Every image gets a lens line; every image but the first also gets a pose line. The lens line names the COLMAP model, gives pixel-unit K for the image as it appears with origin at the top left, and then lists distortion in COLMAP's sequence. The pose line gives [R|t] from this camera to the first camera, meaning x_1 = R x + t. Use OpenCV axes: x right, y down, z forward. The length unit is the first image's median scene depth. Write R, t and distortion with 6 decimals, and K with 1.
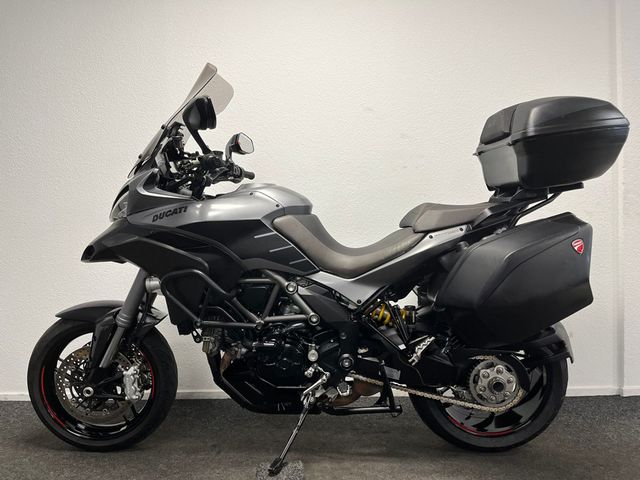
lens RADIAL K [[488.5, 0, 320.0], [0, 488.5, 240.0], [0, 0, 1]] dist [0.045364, -0.004008]
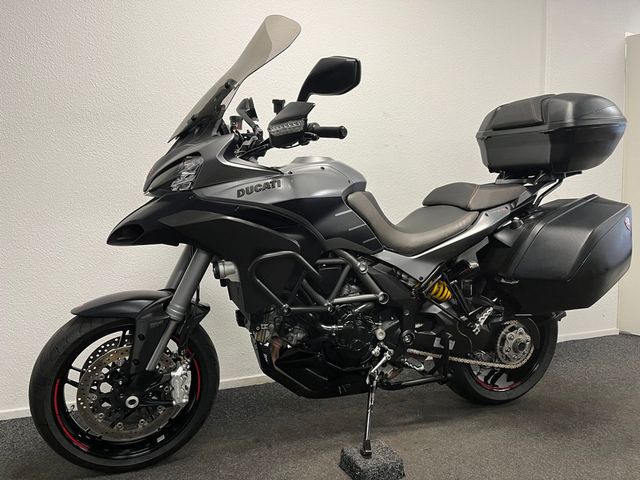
lens RADIAL K [[488.5, 0, 320.0], [0, 488.5, 240.0], [0, 0, 1]] dist [0.045364, -0.004008]
pose [[0.923943, -0.017120, 0.382146, -0.498291], [-0.003392, 0.998592, 0.052936, -0.007428], [-0.382514, -0.050206, 0.922585, 0.137427]]
